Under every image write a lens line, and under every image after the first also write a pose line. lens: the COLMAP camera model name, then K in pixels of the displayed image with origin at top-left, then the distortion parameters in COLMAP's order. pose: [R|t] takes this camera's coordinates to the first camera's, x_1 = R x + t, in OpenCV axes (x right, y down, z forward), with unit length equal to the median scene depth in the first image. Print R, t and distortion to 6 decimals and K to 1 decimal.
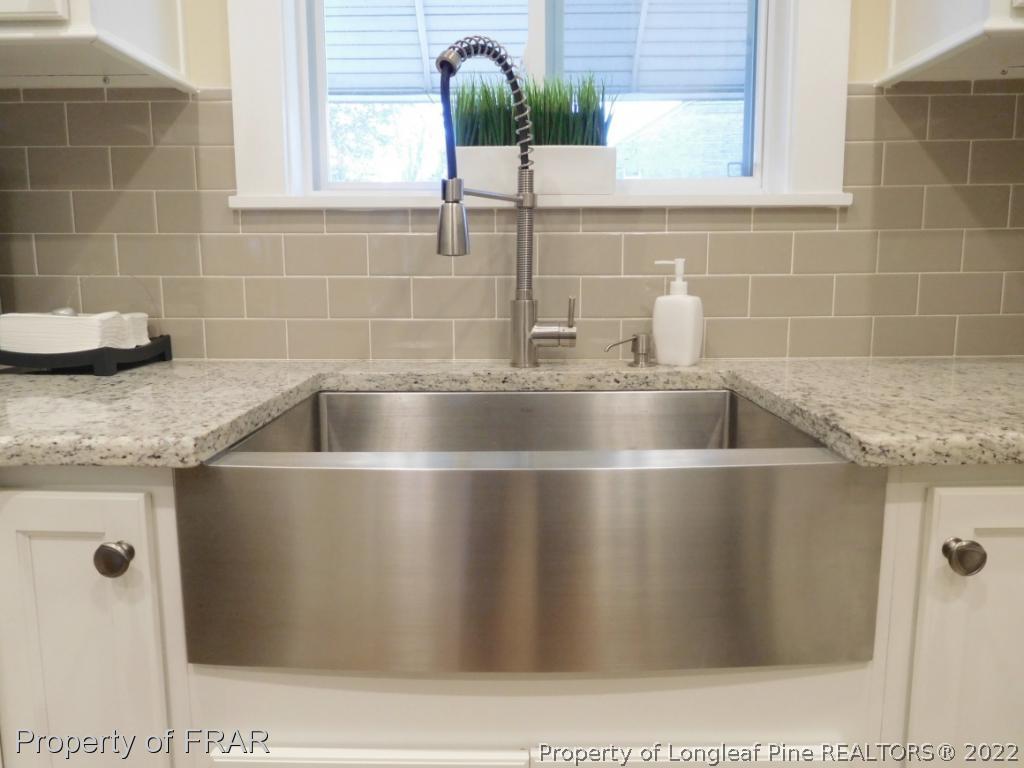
lens RADIAL K [[771.0, 0, 515.2], [0, 771.0, 386.4], [0, 0, 1]] dist [-0.003073, -0.002815]
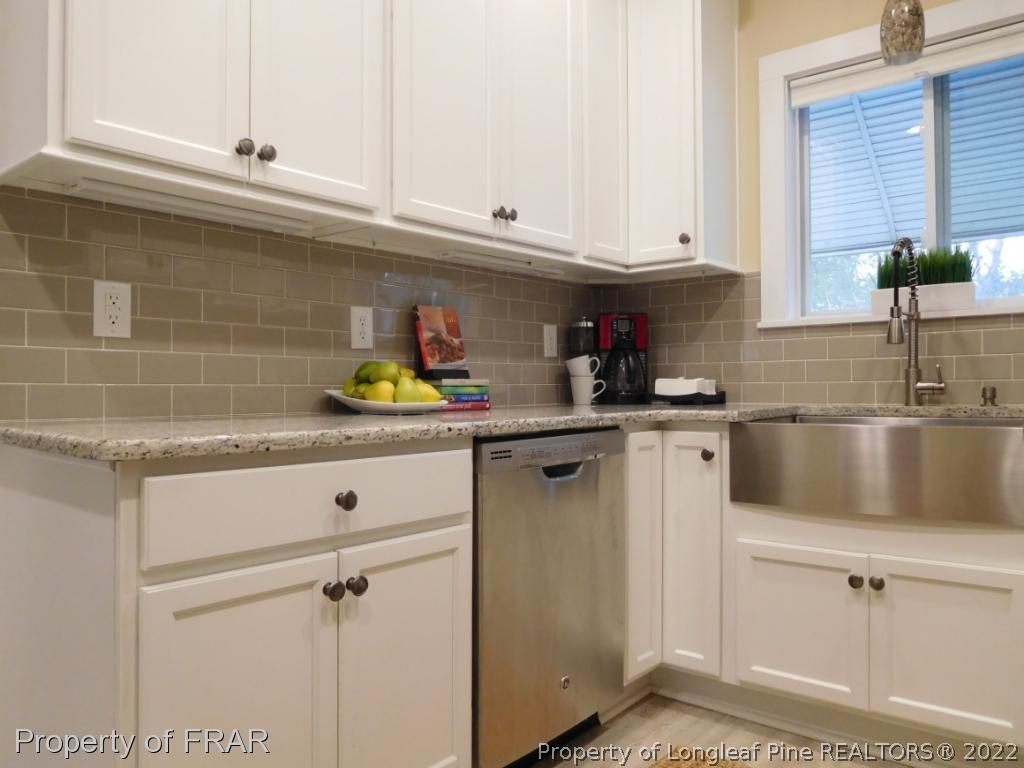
lens RADIAL K [[771.0, 0, 515.2], [0, 771.0, 386.4], [0, 0, 1]] dist [-0.003073, -0.002815]
pose [[0.786399, -0.006892, -0.617680, 0.396676], [-0.083957, 0.989466, -0.117930, 0.222365], [0.611987, 0.144599, 0.777537, -0.986287]]
